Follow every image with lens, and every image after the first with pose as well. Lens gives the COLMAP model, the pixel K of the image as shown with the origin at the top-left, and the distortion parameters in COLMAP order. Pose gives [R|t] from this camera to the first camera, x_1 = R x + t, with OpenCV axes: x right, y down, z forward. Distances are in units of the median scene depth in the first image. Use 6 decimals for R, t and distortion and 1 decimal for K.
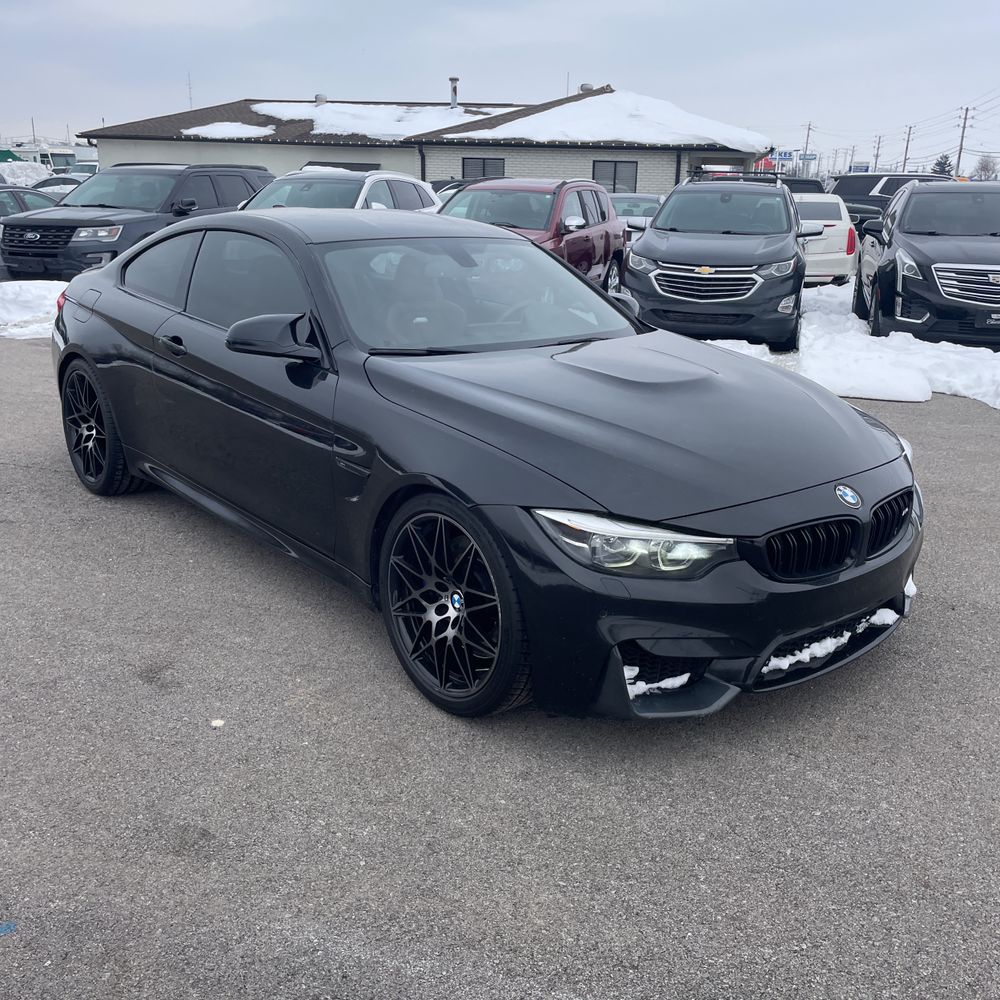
lens RADIAL K [[1001.1, 0, 509.8], [0, 1001.1, 512.5], [0, 0, 1]] dist [0.097264, -0.126616]
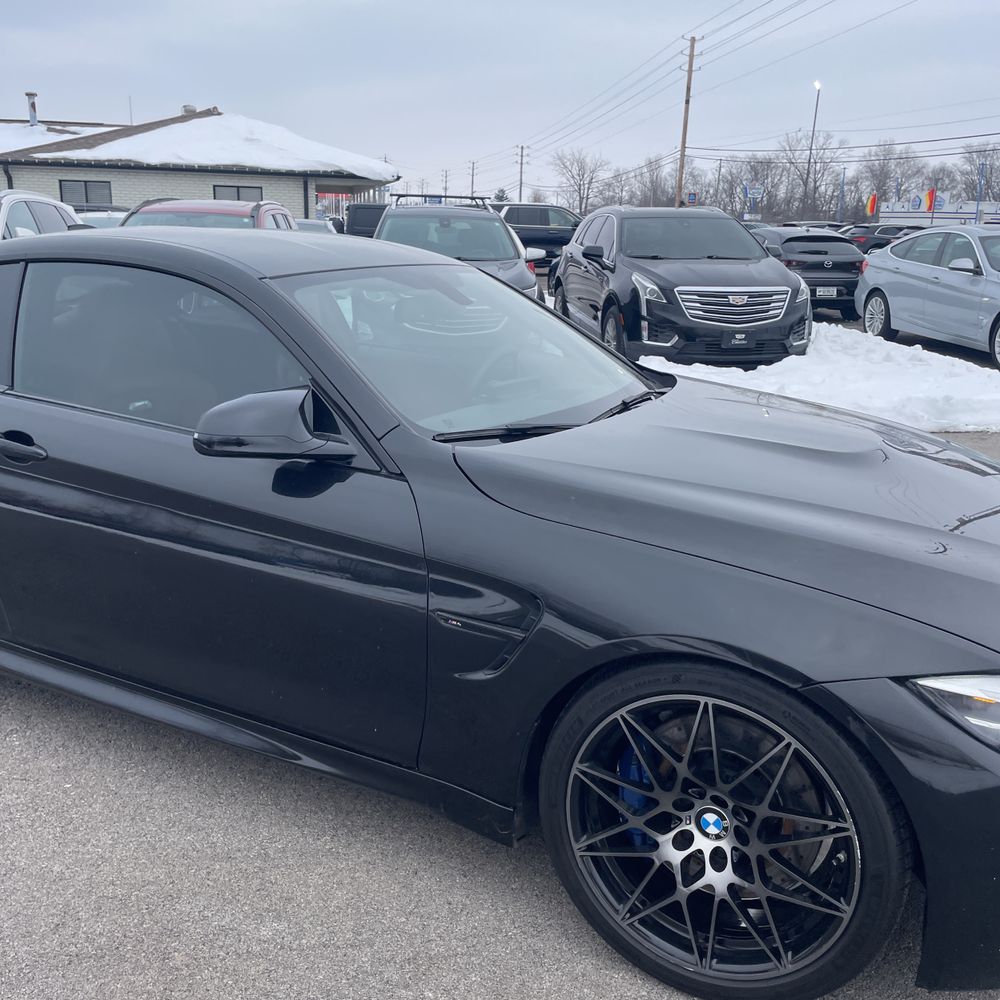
lens RADIAL K [[1013.2, 0, 500.0], [0, 1013.2, 500.0], [0, 0, 1]] dist [0.088367, -0.122174]
pose [[0.929608, -0.101035, 0.354430, -0.117781], [0.115131, 0.993171, -0.018853, -0.036090], [-0.350105, 0.058332, 0.934893, 0.130452]]
